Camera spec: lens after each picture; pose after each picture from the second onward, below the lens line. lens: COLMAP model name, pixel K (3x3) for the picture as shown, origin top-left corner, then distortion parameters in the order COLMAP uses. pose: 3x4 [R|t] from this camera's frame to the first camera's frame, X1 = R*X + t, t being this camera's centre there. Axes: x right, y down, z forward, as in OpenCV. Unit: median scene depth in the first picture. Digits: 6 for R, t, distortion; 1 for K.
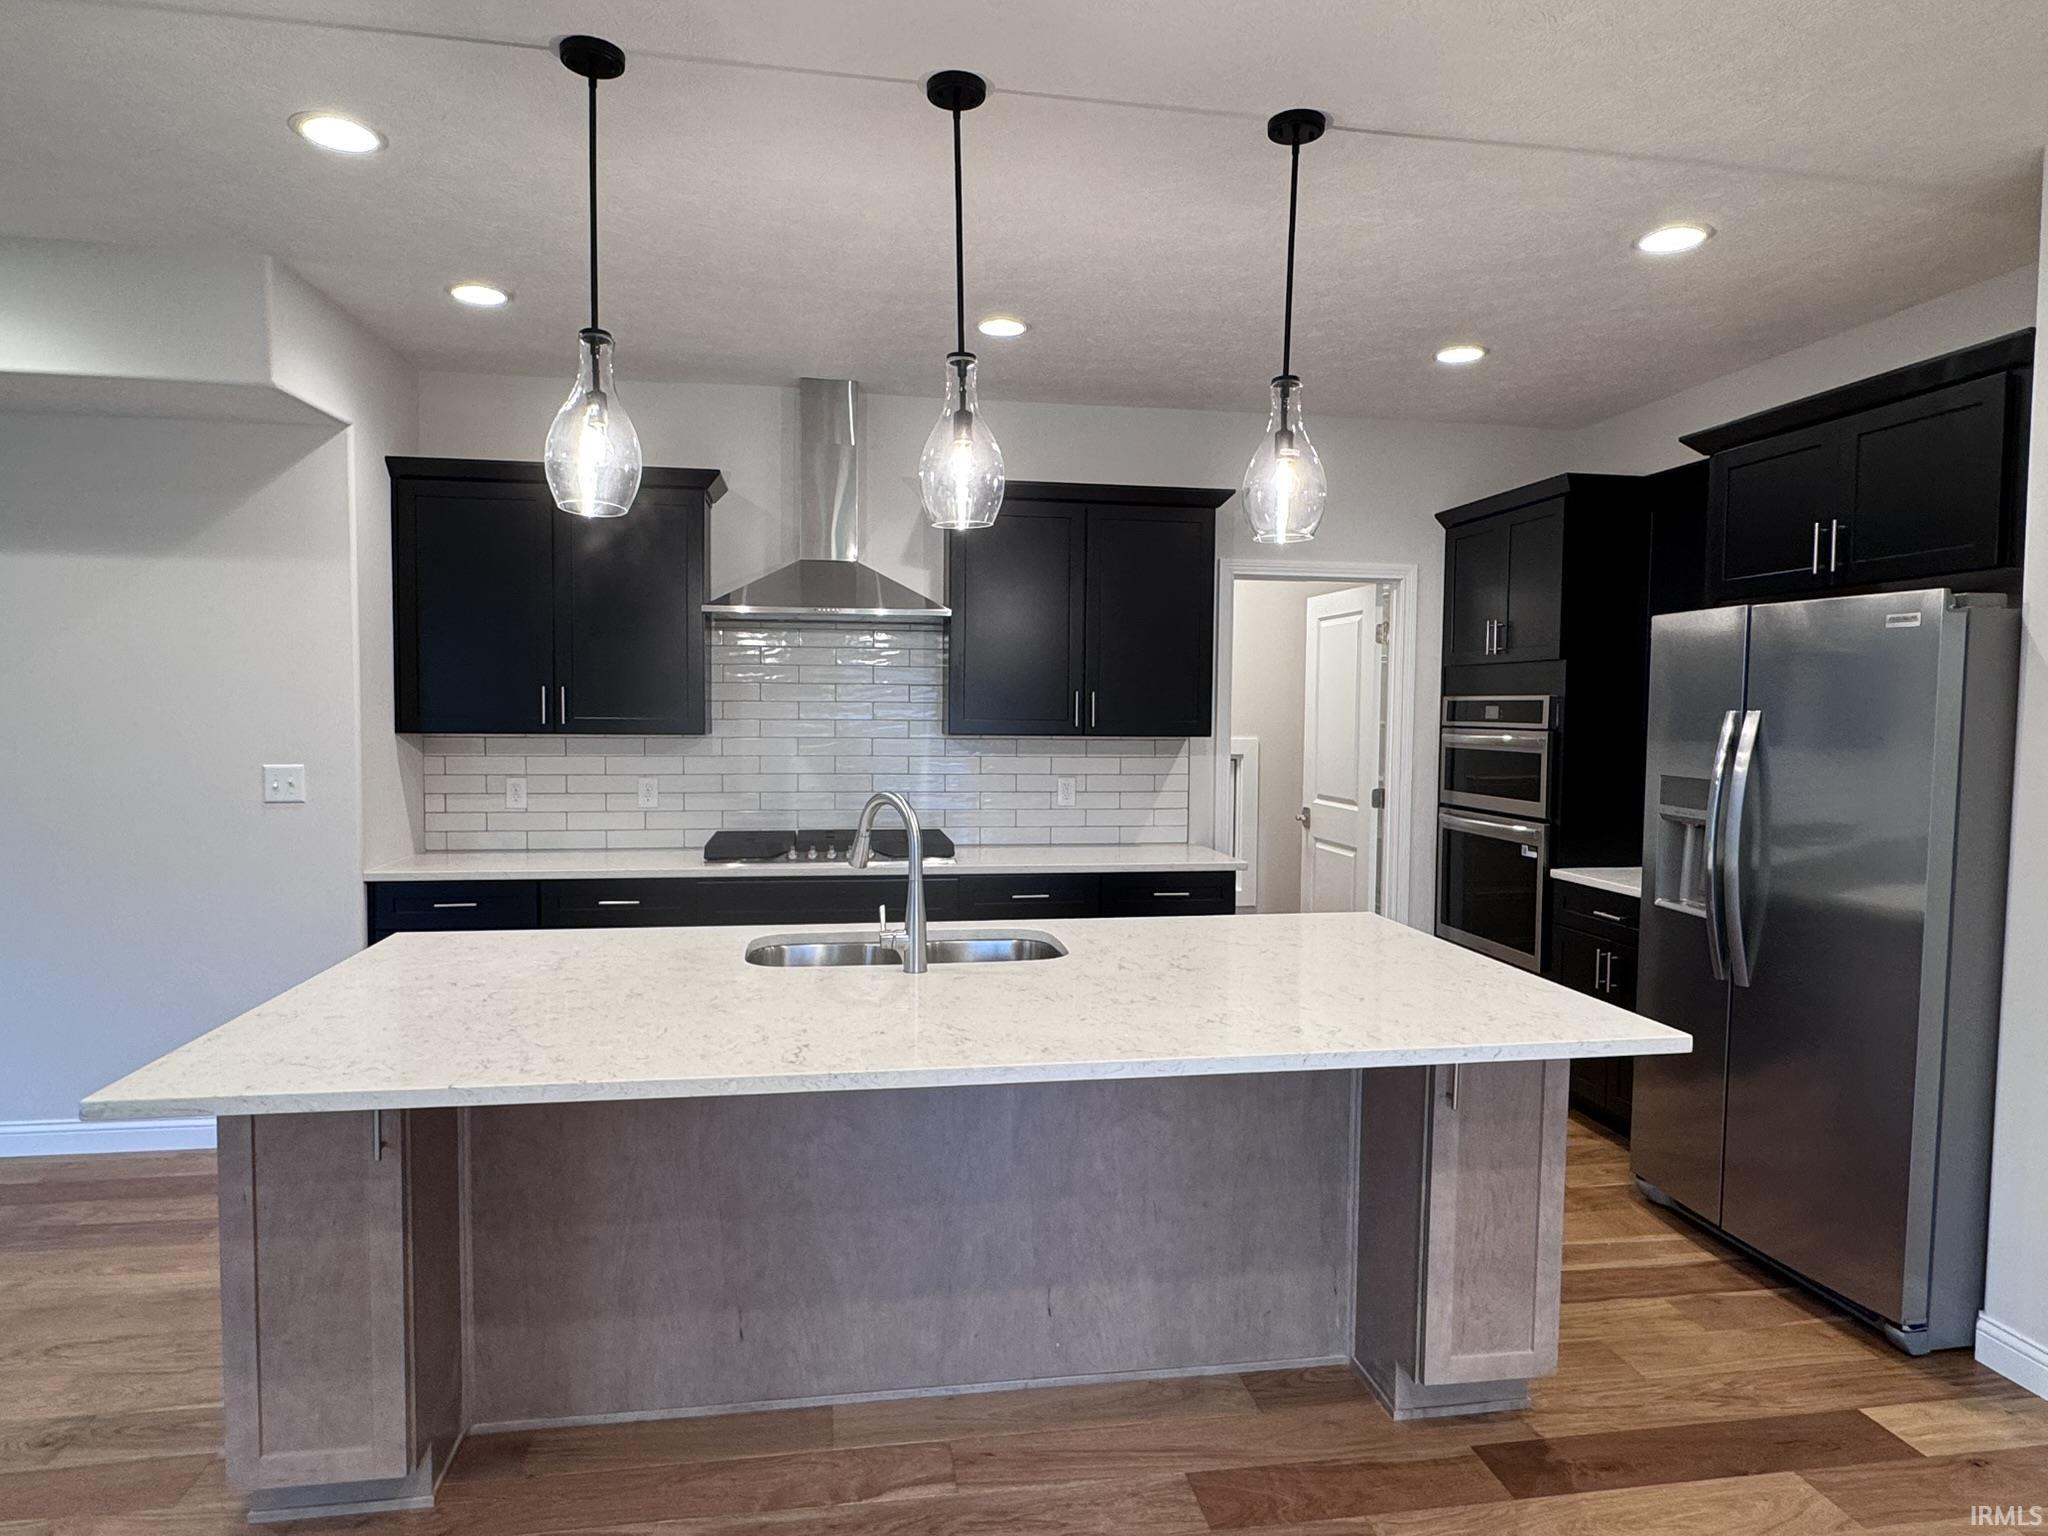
lens RADIAL K [[1186.0, 0, 1018.6], [0, 1186.0, 762.2], [0, 0, 1]] dist [-0.014995, 0.010269]
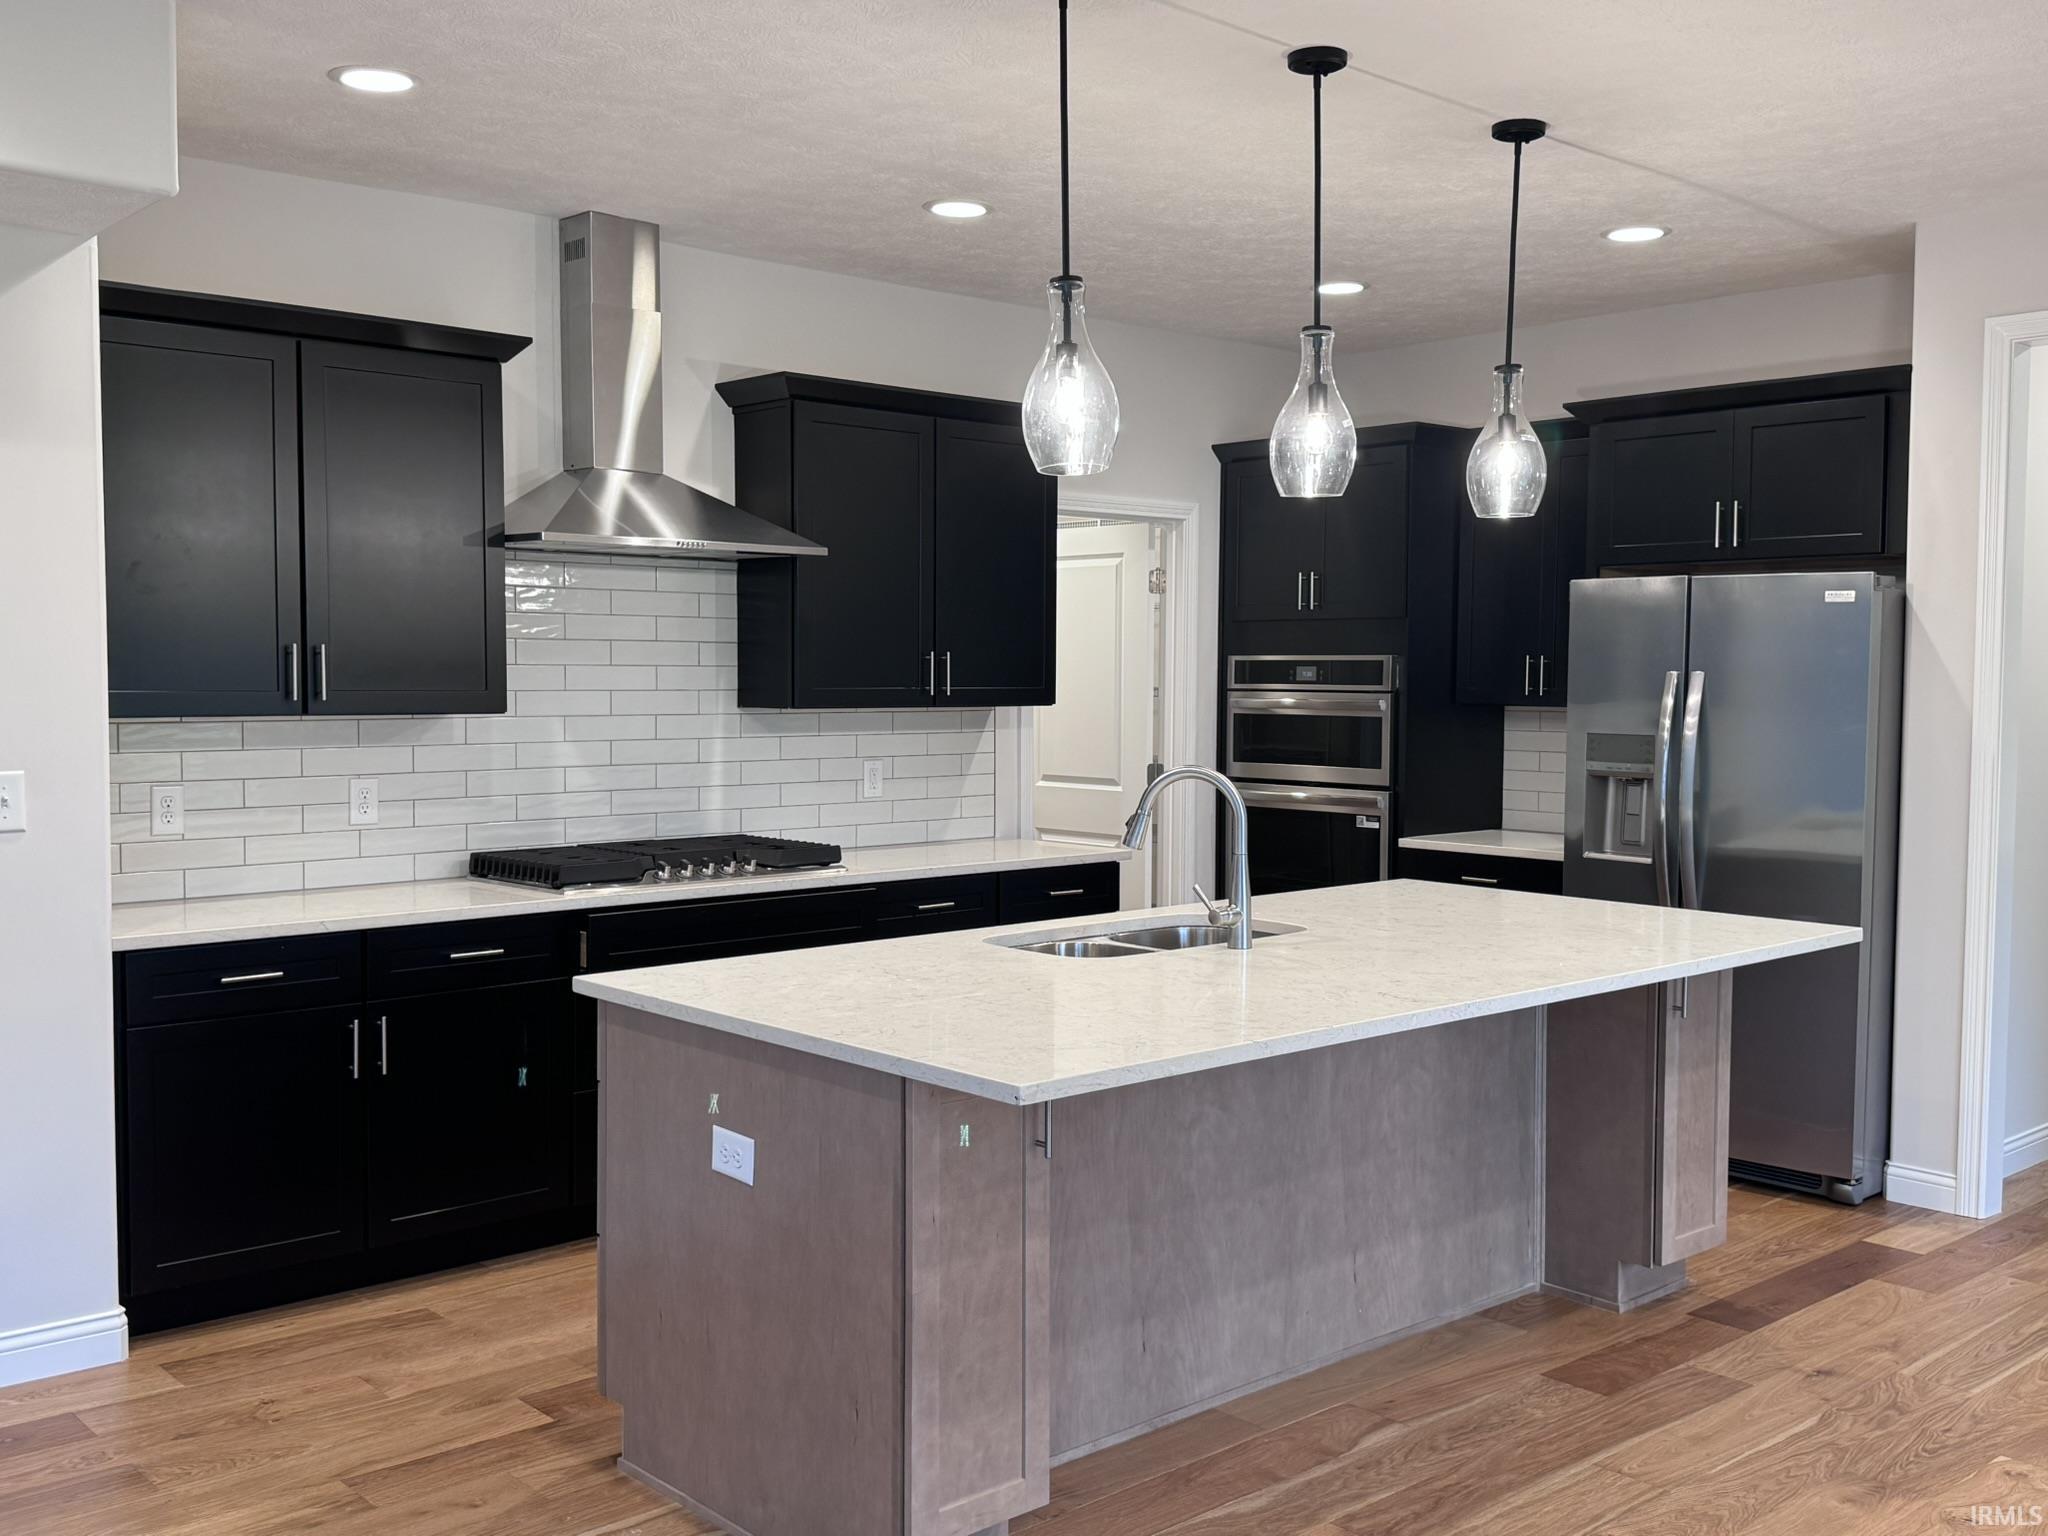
lens RADIAL K [[1930.5, 0, 1009.7], [0, 1930.5, 739.9], [0, 0, 1]] dist [0.020914, 0.000000]
pose [[0.842684, -0.025702, 0.537794, -0.867460], [0.029577, 0.999561, 0.001426, -0.000030], [-0.537595, 0.014705, 0.843075, -0.180850]]
